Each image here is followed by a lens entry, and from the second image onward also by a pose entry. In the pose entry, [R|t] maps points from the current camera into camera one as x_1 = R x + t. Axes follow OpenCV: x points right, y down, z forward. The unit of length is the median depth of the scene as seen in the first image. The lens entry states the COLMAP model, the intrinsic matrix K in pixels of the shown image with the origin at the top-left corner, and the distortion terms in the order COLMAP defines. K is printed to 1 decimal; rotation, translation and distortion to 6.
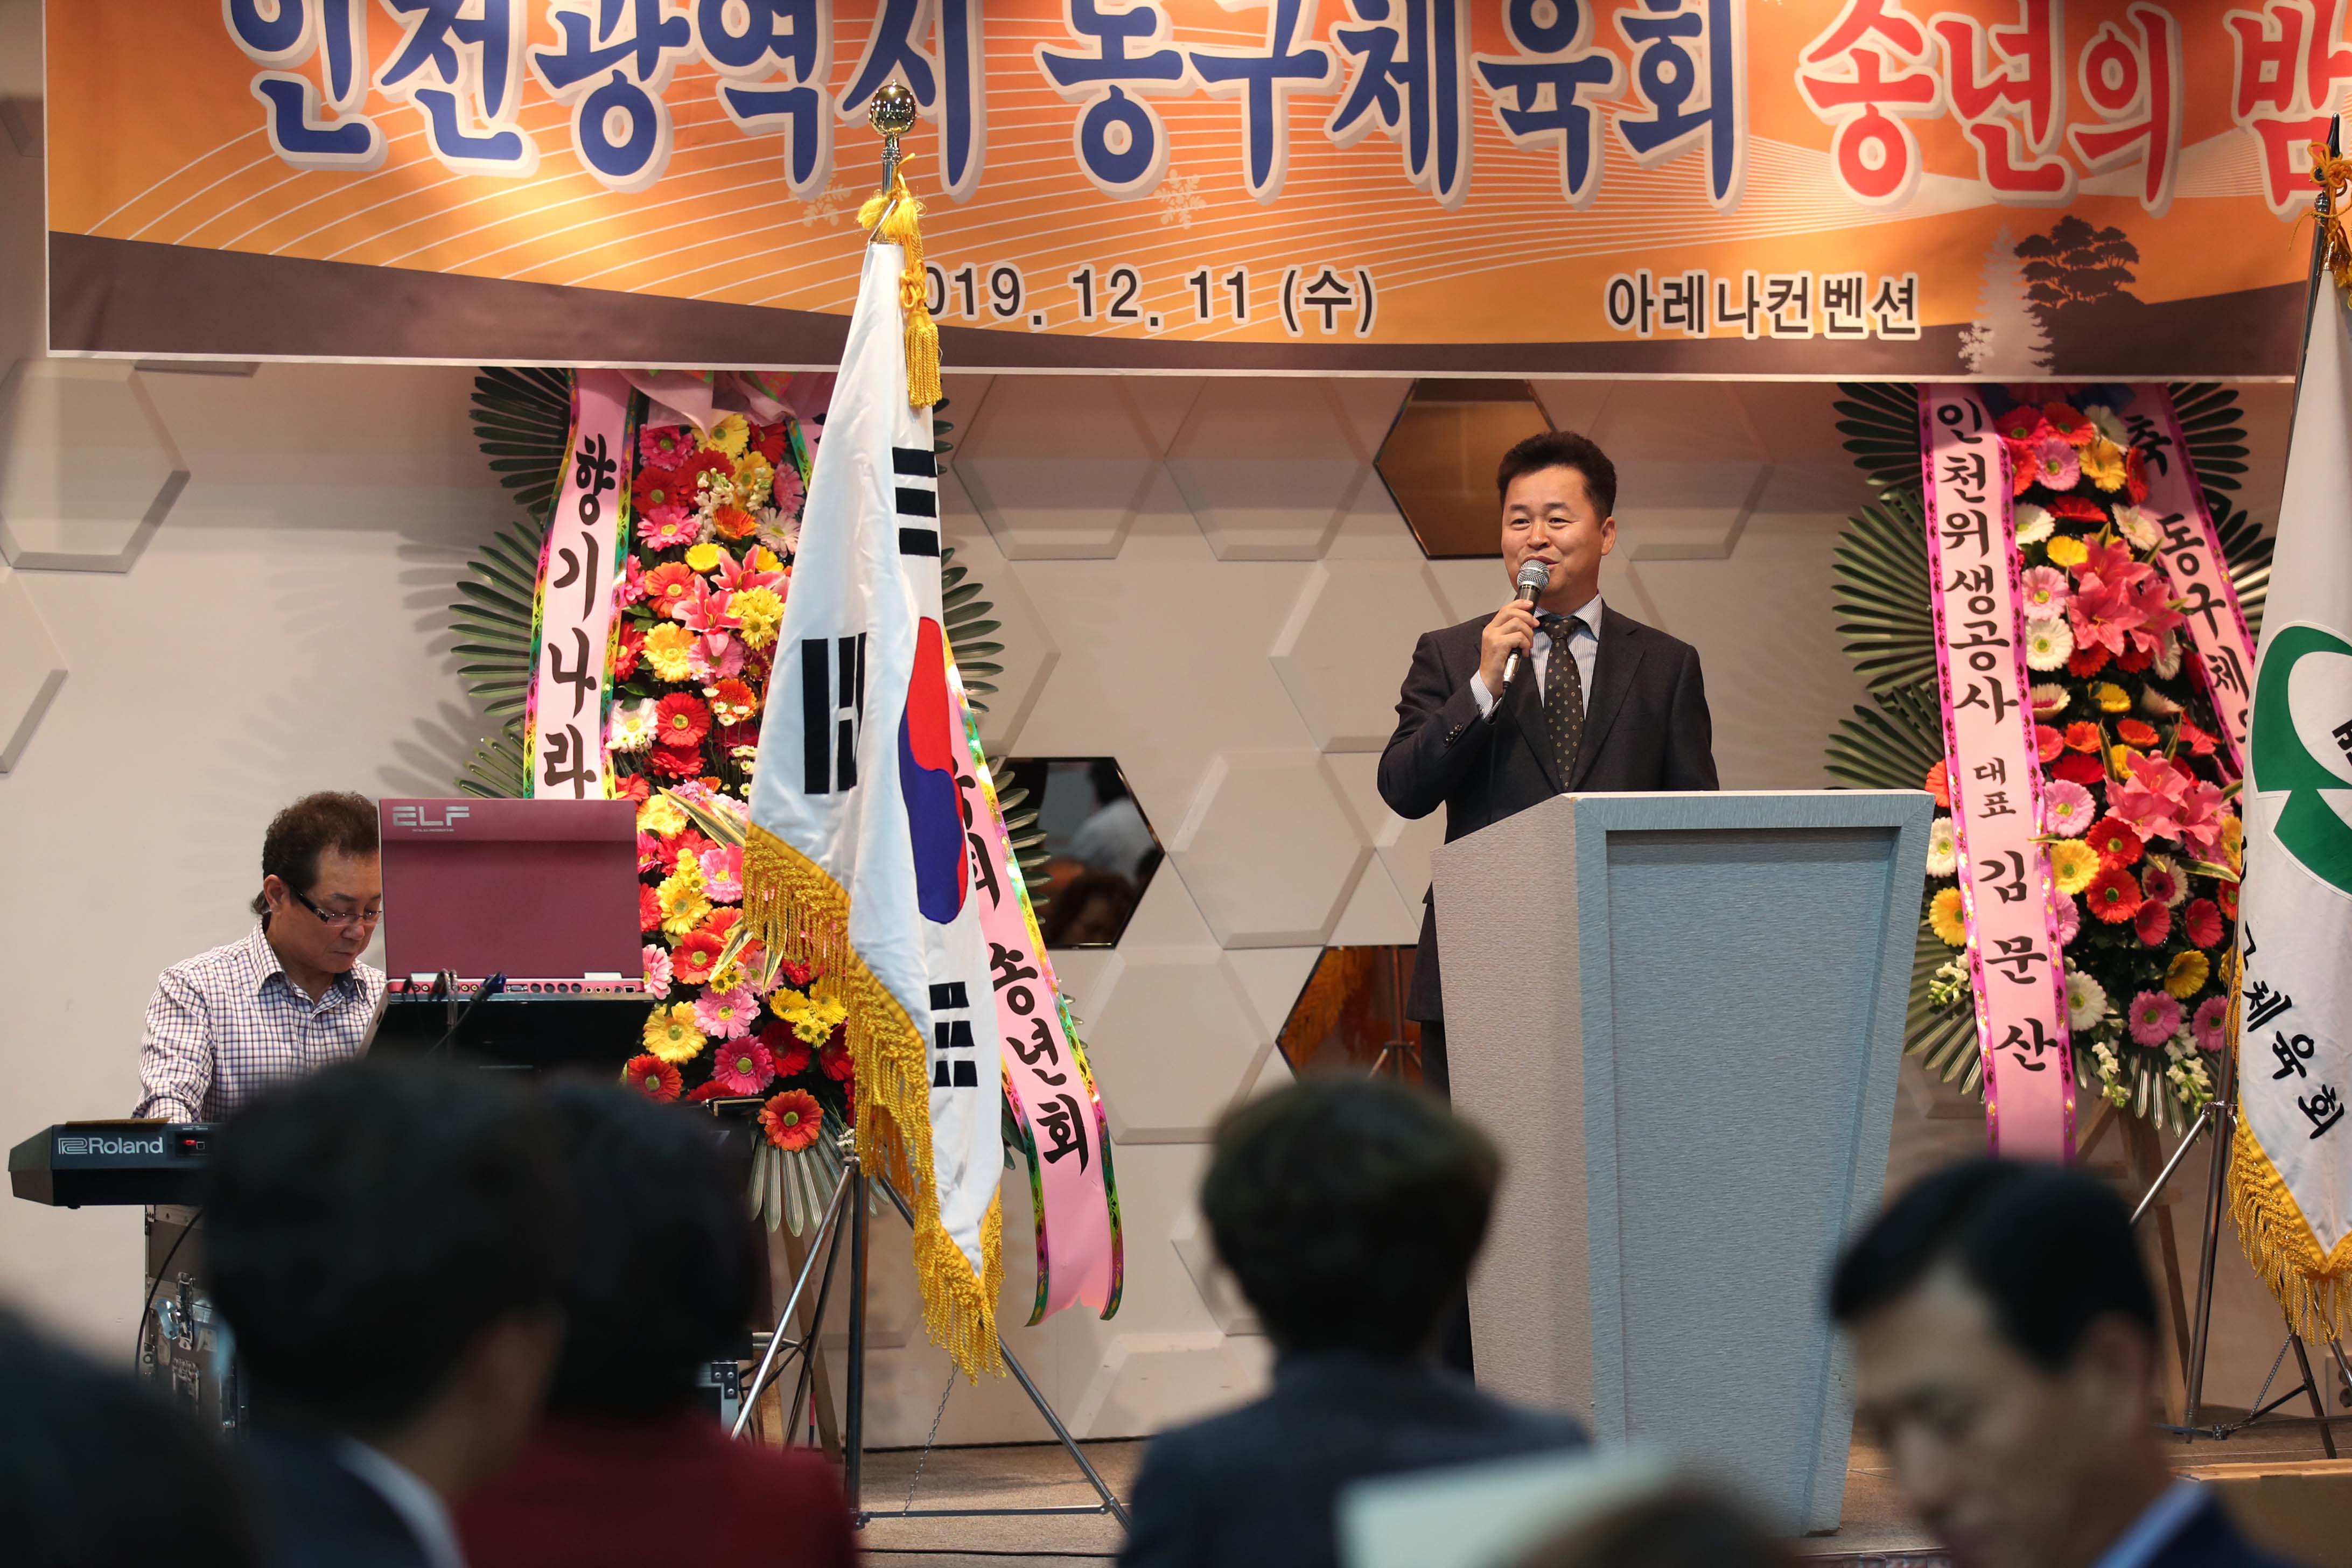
lens RADIAL K [[7495.4, 0, 1172.4], [0, 7495.4, 829.7], [0, 0, 1]] dist [-0.089511, 1.305026]
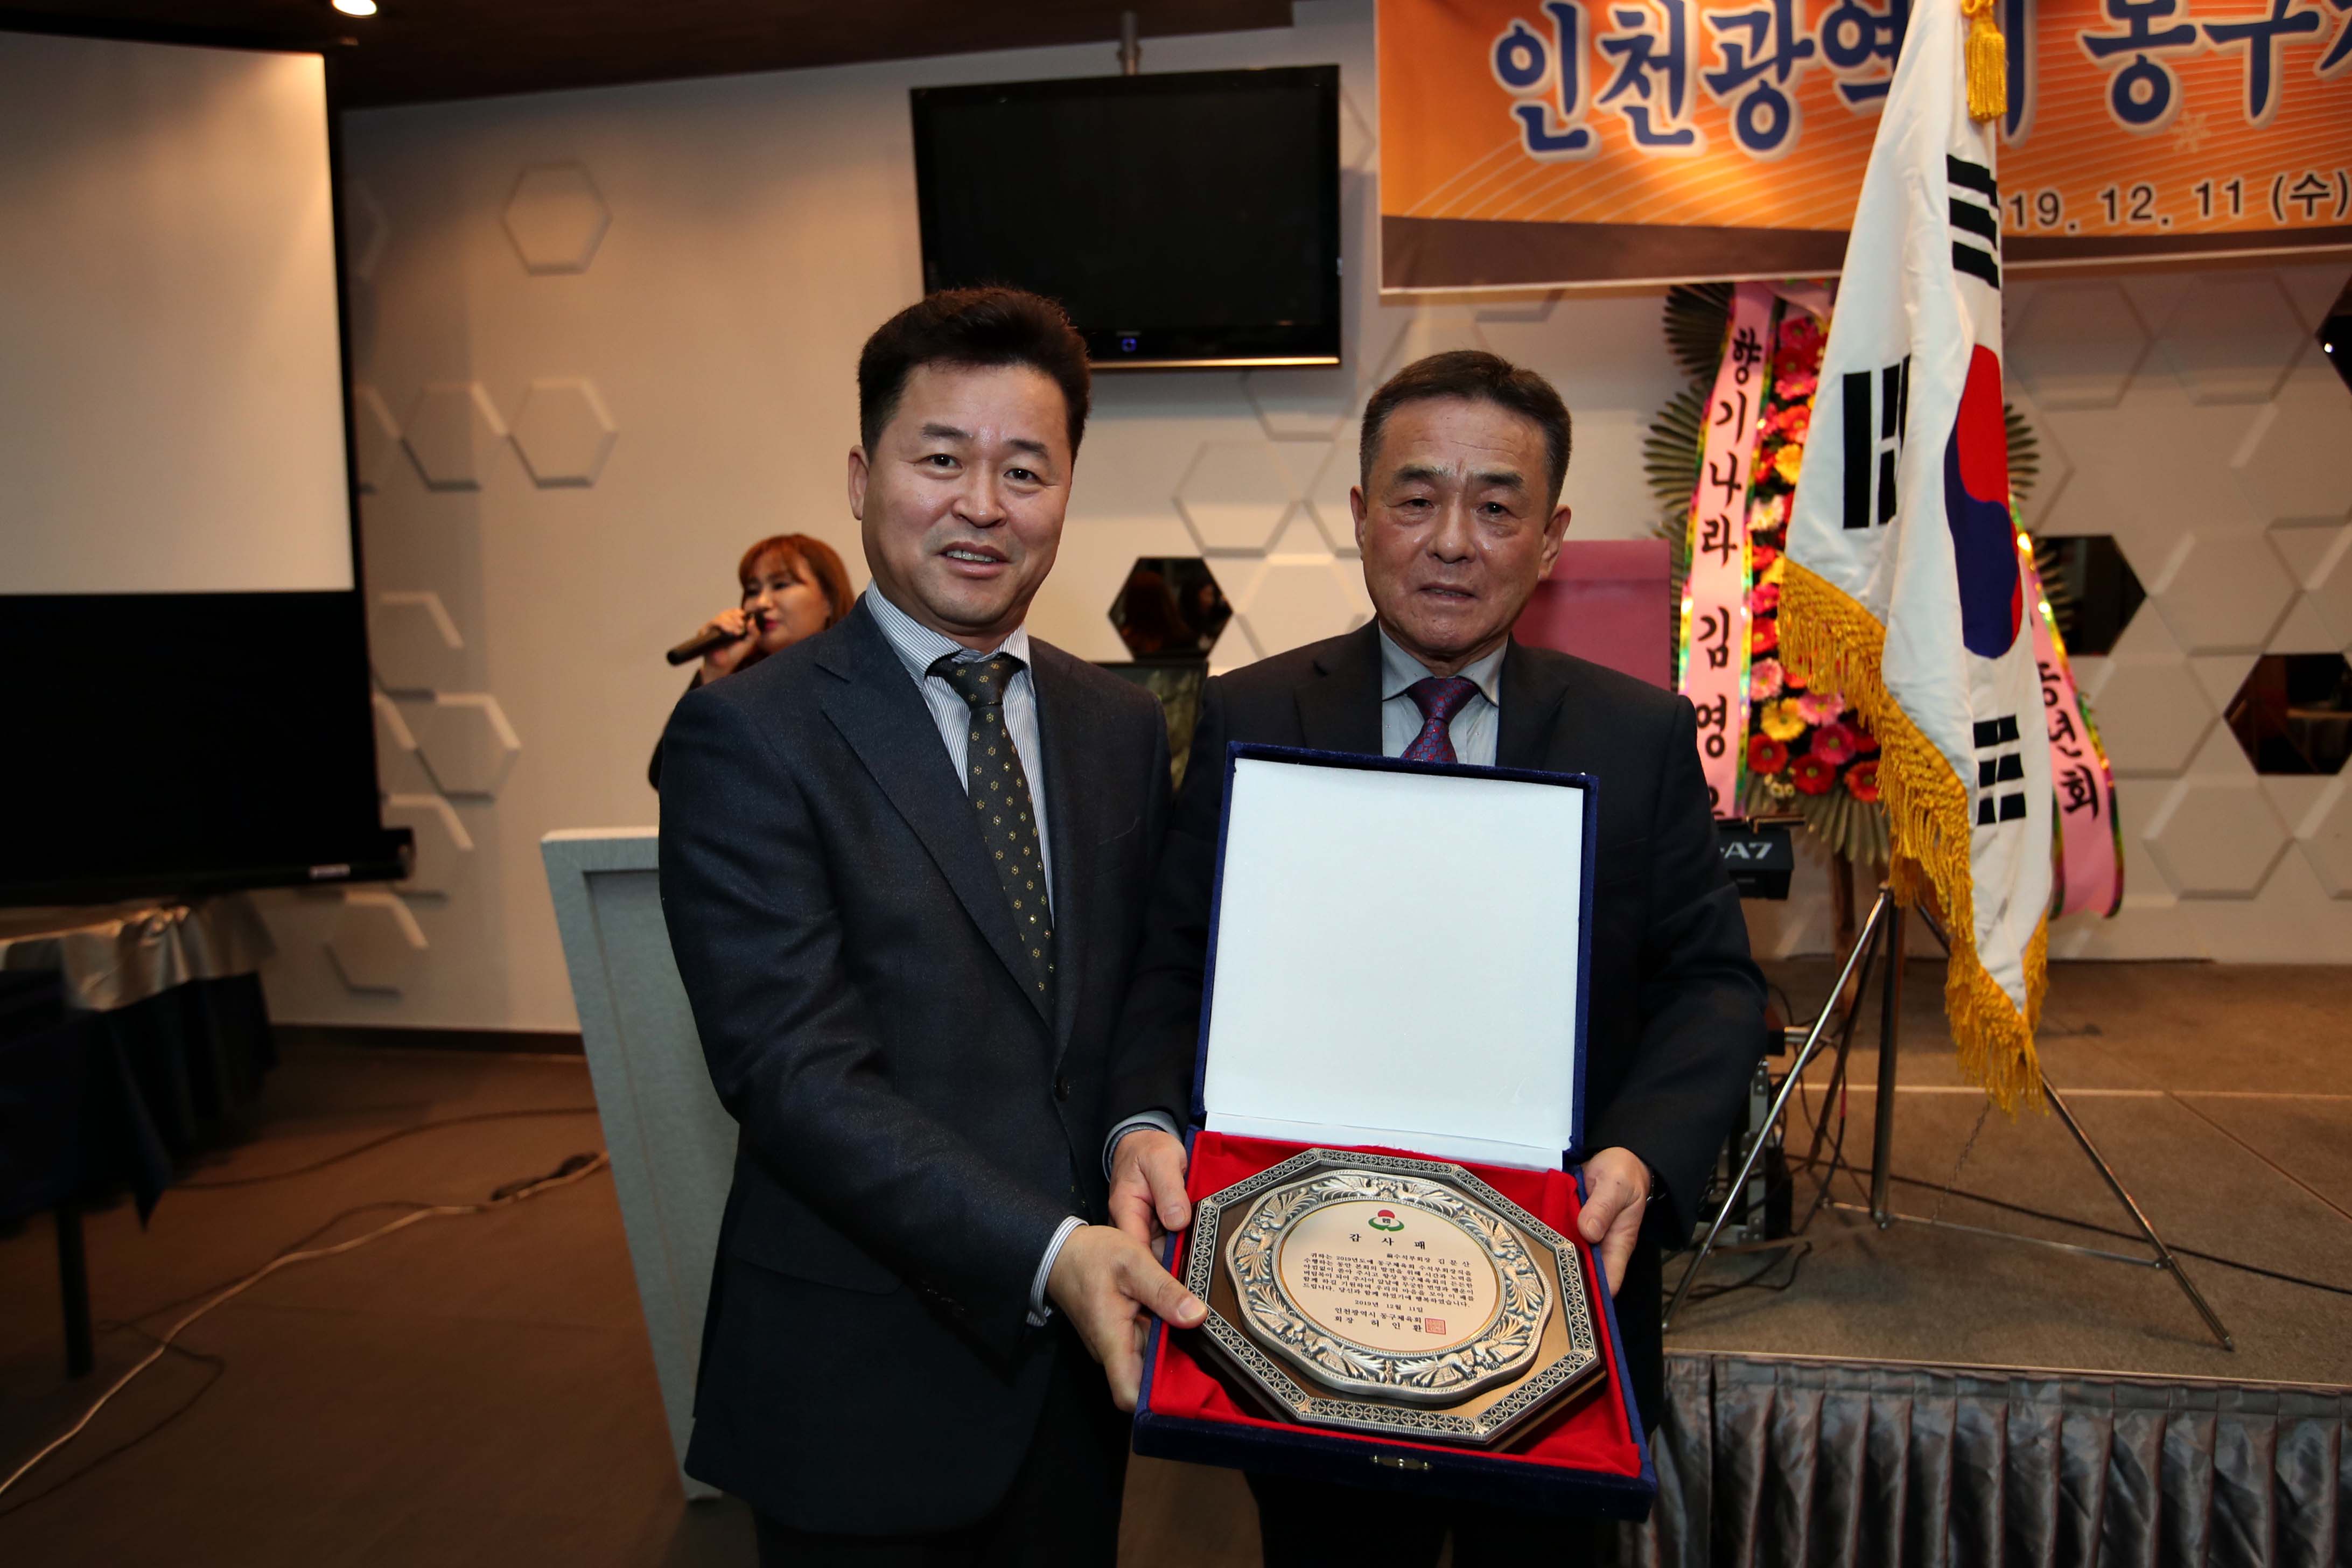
lens RADIAL K [[1472.0, 0, 1222.3], [0, 1472.0, 734.0], [0, 0, 1]] dist [-0.043398, 0.035831]
pose [[0.872084, 0.029214, -0.488483, -0.021069], [0.013096, 0.996466, 0.082975, 0.004417], [0.489180, -0.078759, 0.868619, 0.659701]]
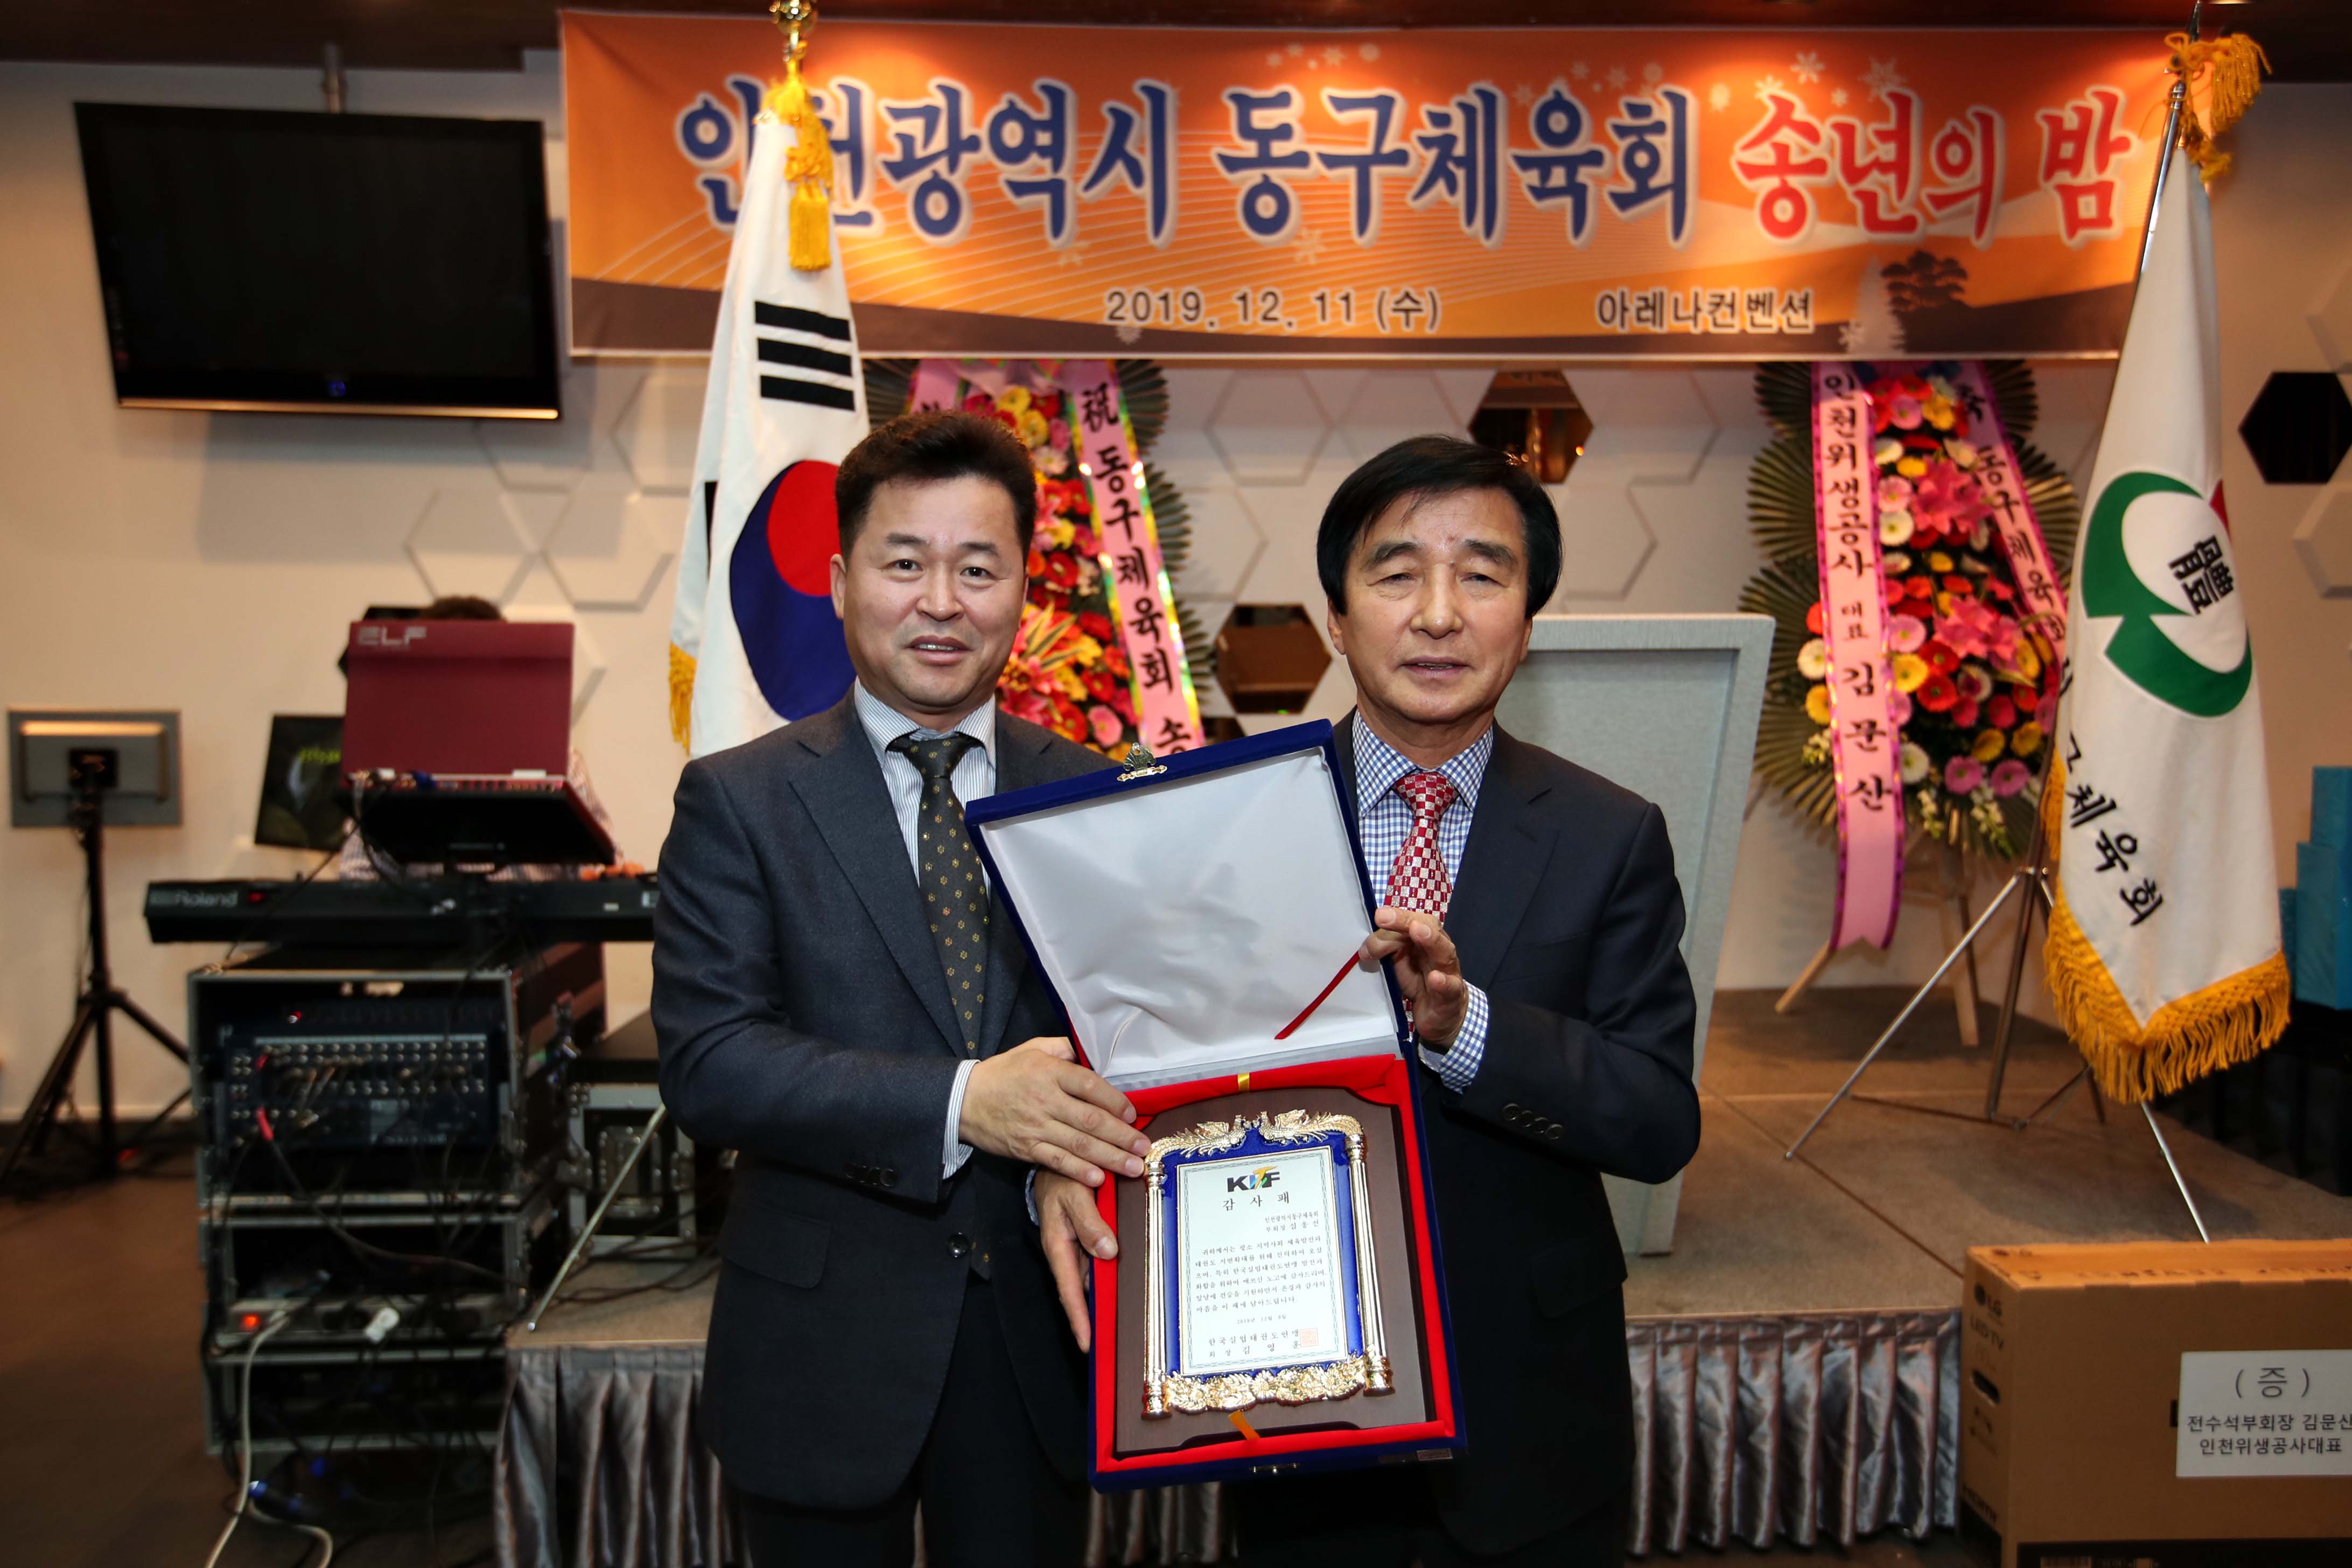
lens RADIAL K [[1619.2, 0, 1169.2], [0, 1619.2, 760.2], [0, 0, 1]] dist [-0.052563, 0.078605]
pose [[0.952875, 0.025382, -0.302301, 0.078224], [-0.003085, 0.997253, 0.074007, -0.001068], [0.303349, -0.069586, 0.950335, 0.658825]]
